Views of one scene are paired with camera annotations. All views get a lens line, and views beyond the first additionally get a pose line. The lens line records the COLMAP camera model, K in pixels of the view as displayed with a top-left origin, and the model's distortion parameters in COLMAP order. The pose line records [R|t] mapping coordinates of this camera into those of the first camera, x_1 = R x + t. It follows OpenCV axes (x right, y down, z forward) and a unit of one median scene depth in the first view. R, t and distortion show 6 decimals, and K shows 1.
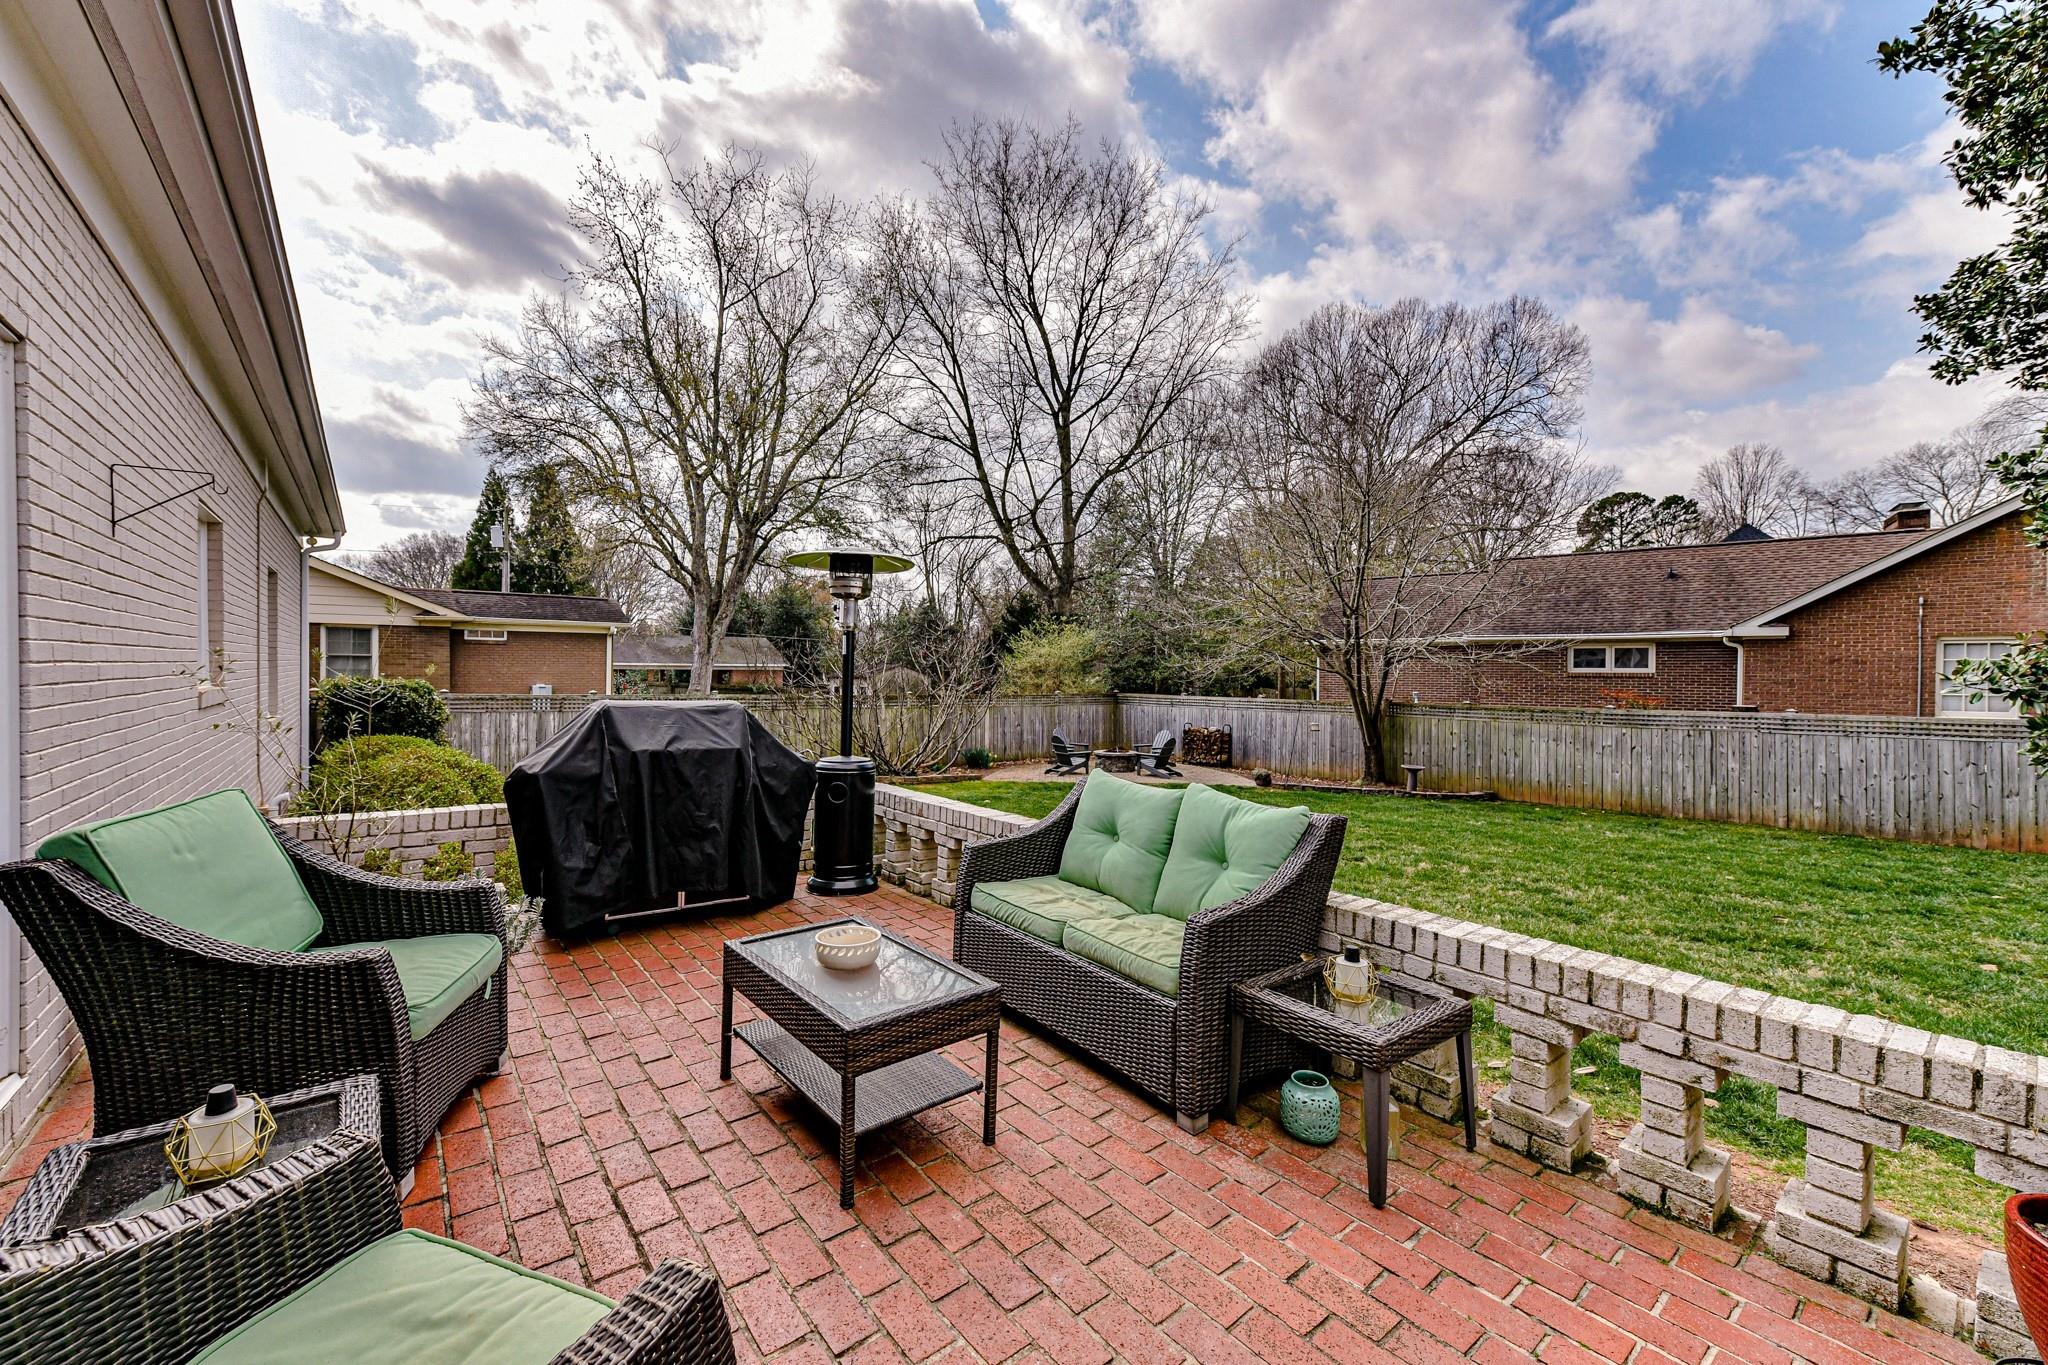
lens RADIAL K [[806.6, 0, 1003.0], [0, 806.6, 677.4], [0, 0, 1]] dist [0.004381, -0.001033]
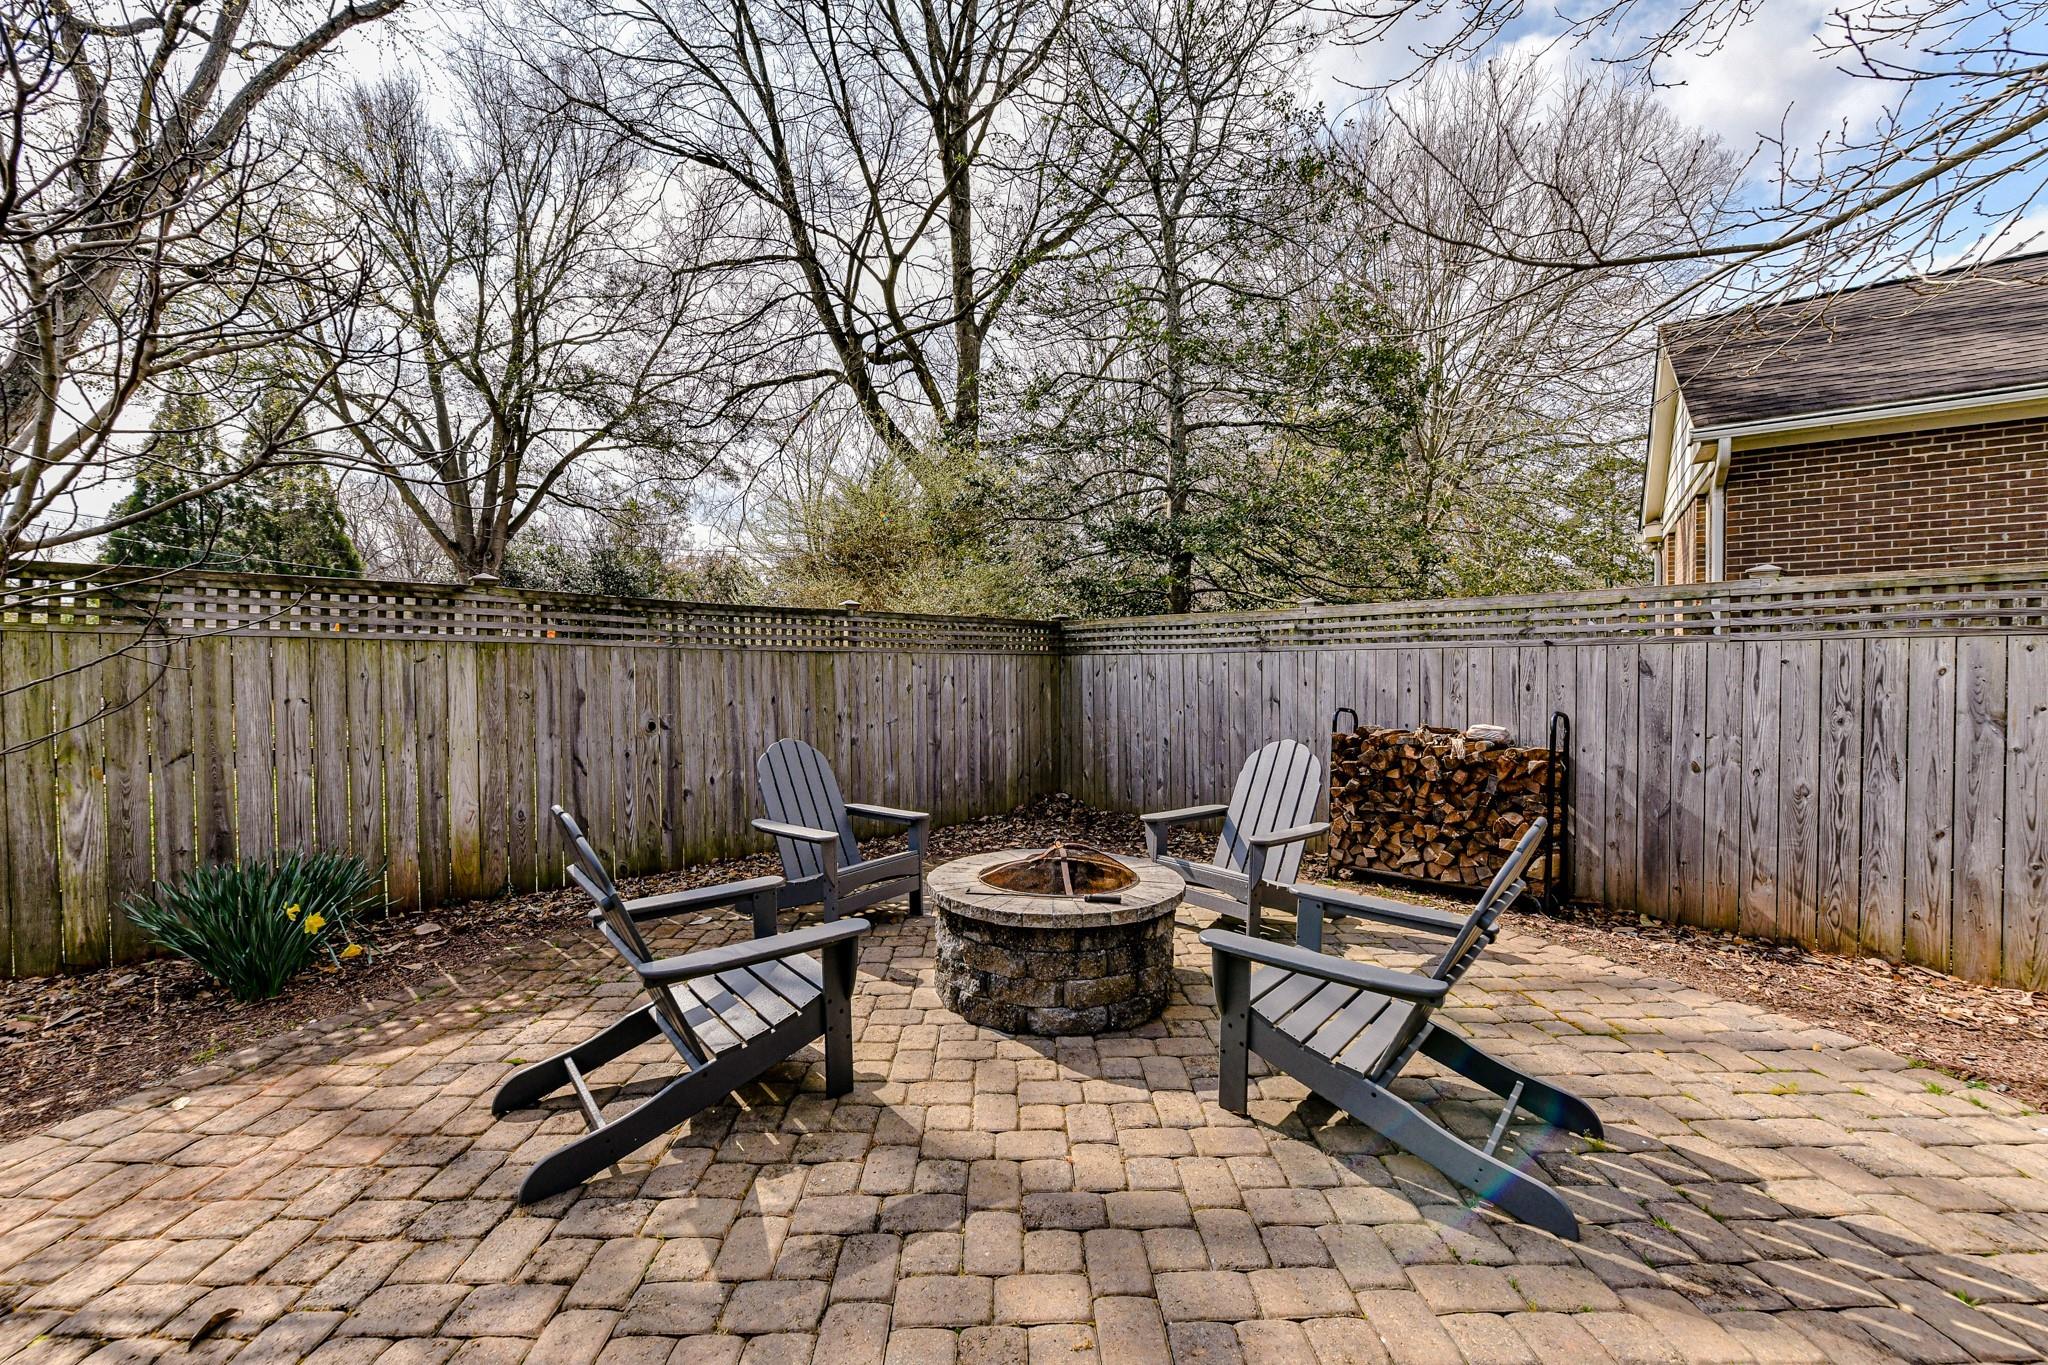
lens RADIAL K [[806.6, 0, 1017.5], [0, 806.6, 668.6], [0, 0, 1]] dist [0.004381, -0.001033]
pose [[0.996245, -0.006060, 0.086364, 0.148843], [0.006649, 0.999957, -0.006537, 0.061700], [-0.086320, 0.007087, 0.996242, 1.047405]]
